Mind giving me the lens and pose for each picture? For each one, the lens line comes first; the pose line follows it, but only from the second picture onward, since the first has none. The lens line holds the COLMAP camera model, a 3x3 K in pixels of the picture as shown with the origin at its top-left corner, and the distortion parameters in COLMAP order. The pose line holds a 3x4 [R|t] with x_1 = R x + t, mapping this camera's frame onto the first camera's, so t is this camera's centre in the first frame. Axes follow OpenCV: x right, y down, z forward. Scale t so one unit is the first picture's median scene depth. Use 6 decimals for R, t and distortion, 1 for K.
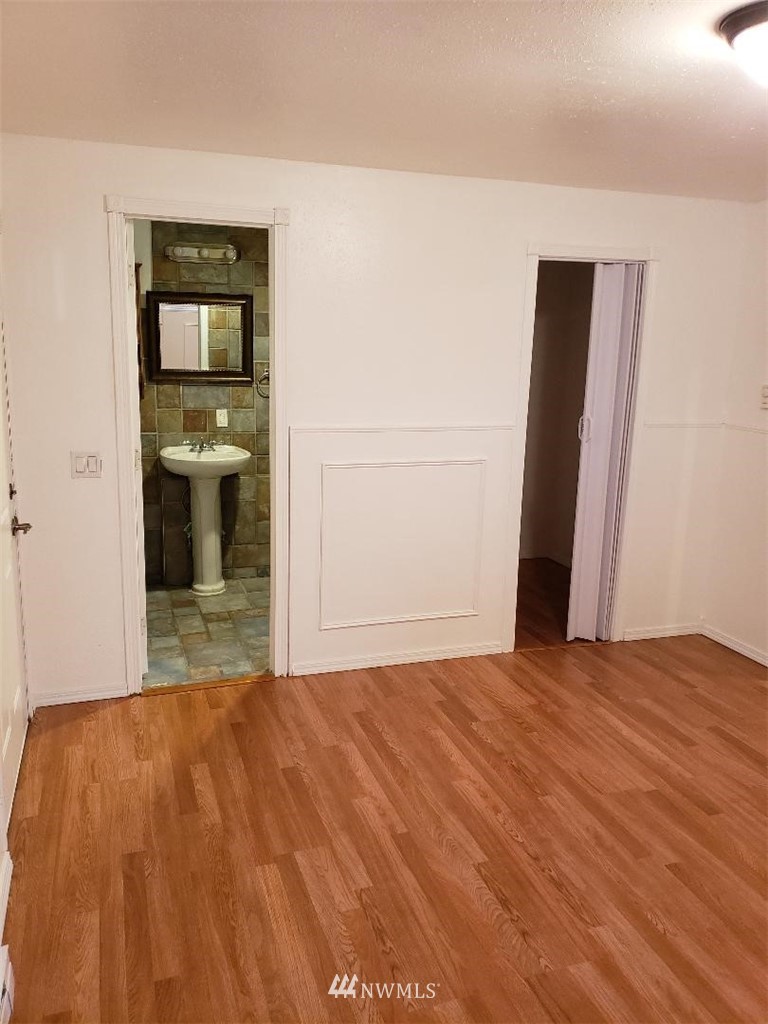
lens RADIAL K [[803.5, 0, 386.8], [0, 803.5, 509.1], [0, 0, 1]] dist [0.030729, 0.010685]
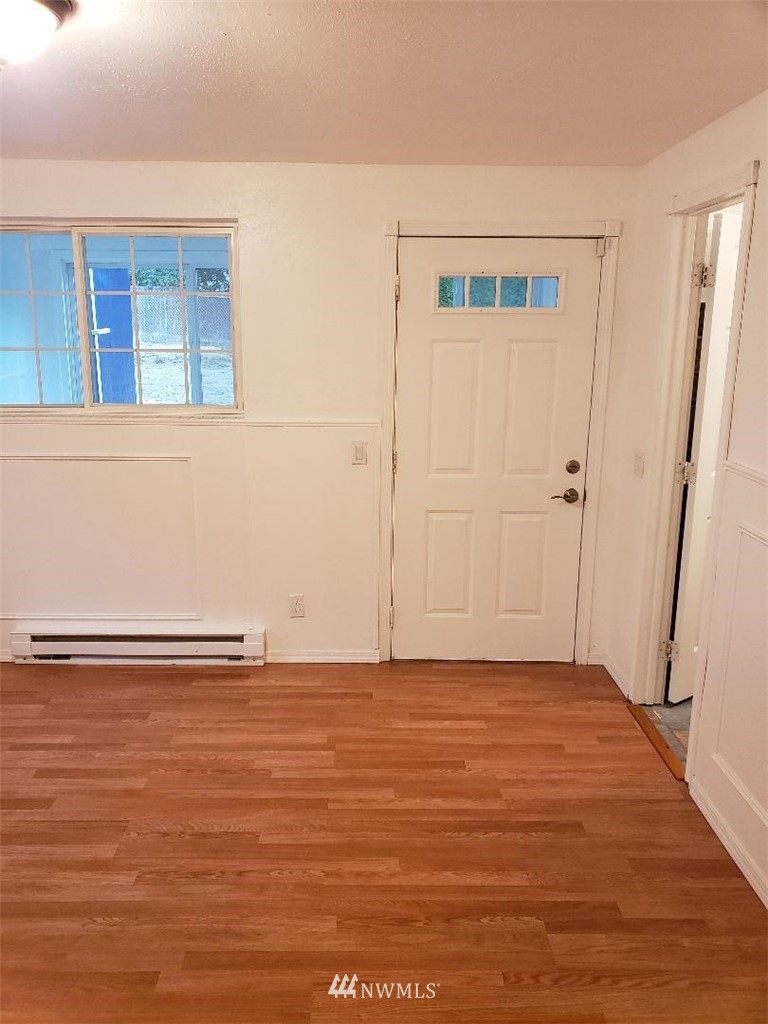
lens RADIAL K [[803.5, 0, 380.2], [0, 803.5, 511.5], [0, 0, 1]] dist [0.030729, 0.010685]
pose [[-0.323287, 0.187243, -0.927591, 0.869035], [-0.212710, 0.940765, 0.264037, -0.246340], [0.922085, 0.282667, -0.264308, 1.179877]]
